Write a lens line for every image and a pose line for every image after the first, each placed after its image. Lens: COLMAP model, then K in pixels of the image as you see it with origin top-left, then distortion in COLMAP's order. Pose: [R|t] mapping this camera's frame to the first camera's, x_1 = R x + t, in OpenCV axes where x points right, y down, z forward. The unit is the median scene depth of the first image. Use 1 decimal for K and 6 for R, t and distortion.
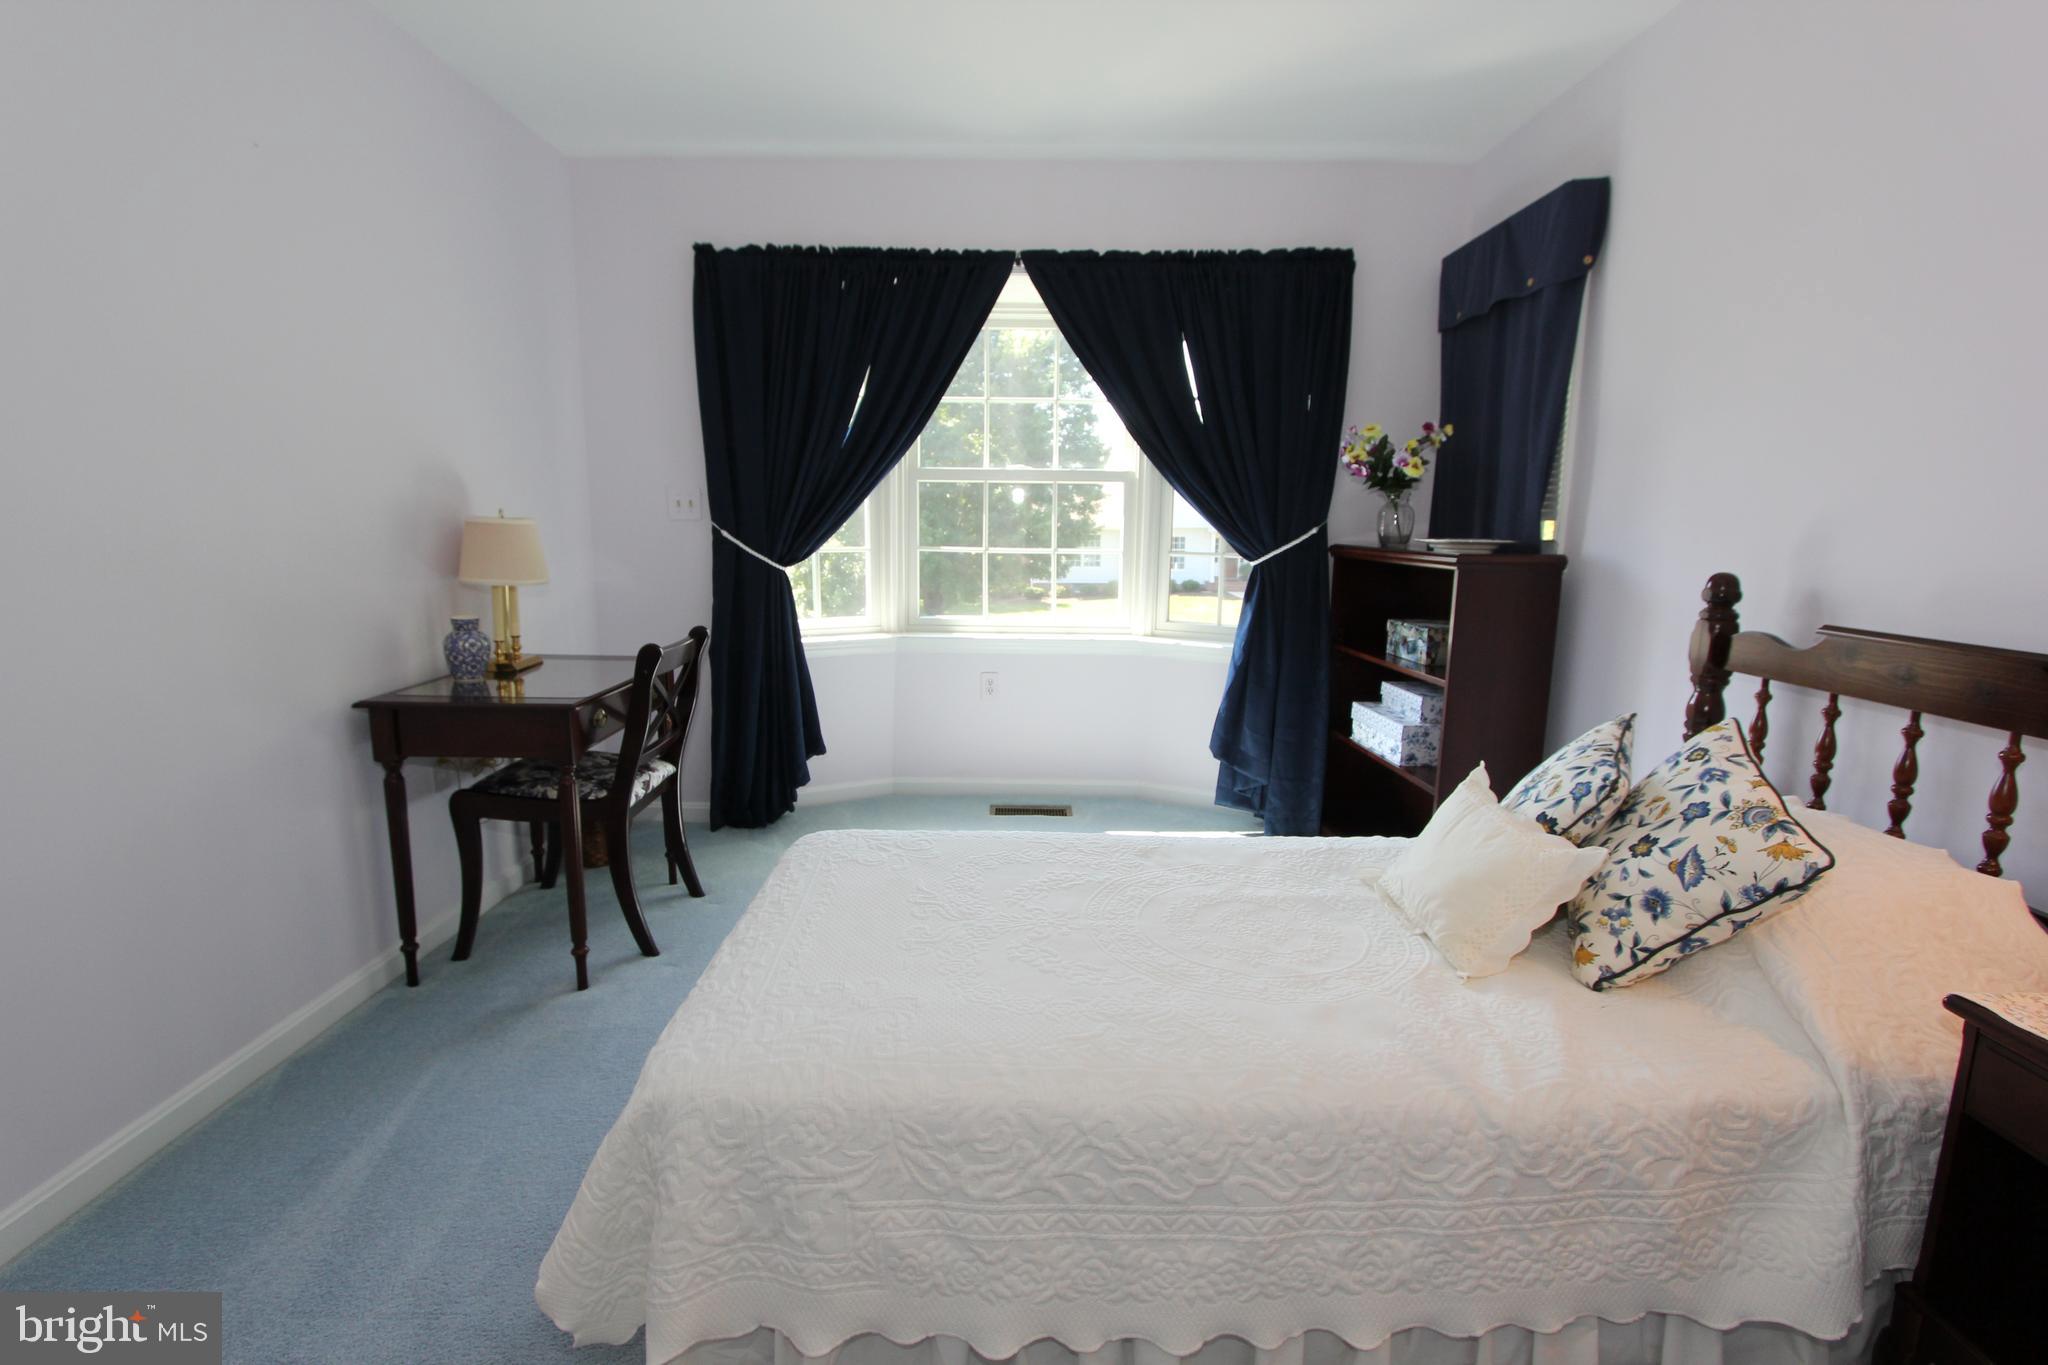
lens RADIAL K [[951.5, 0, 1014.0], [0, 951.5, 682.5], [0, 0, 1]] dist [-0.024817, 0.006724]
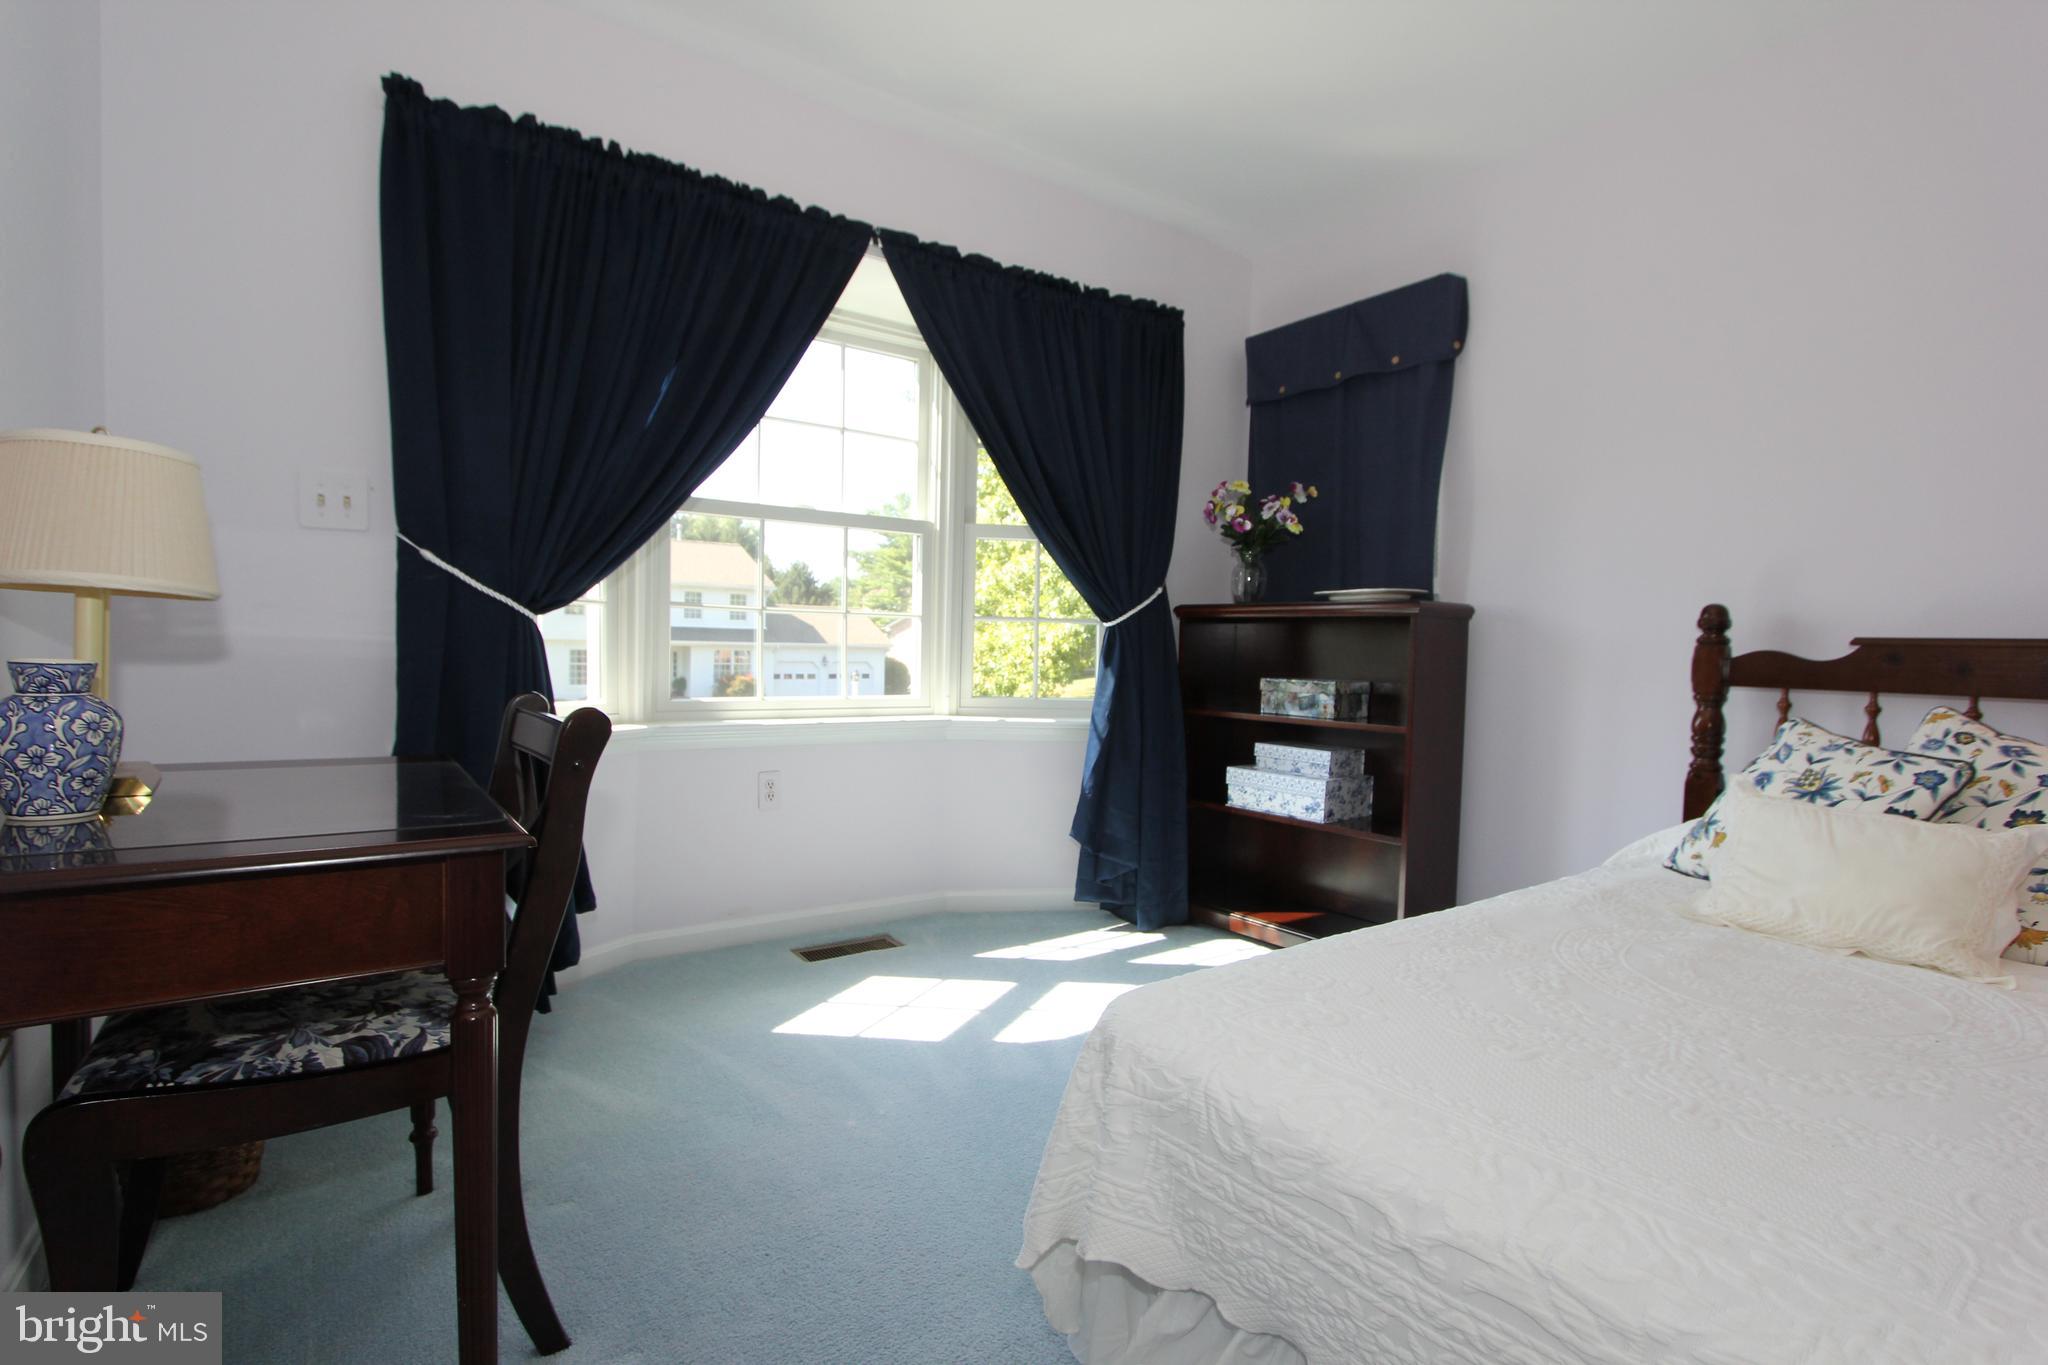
lens RADIAL K [[951.5, 0, 1029.5], [0, 951.5, 687.6], [0, 0, 1]] dist [-0.024817, 0.006724]
pose [[0.814419, -0.016976, 0.580029, -0.355467], [0.084363, 0.992416, -0.089409, 0.010122], [-0.574112, 0.121749, 0.809674, 0.329807]]
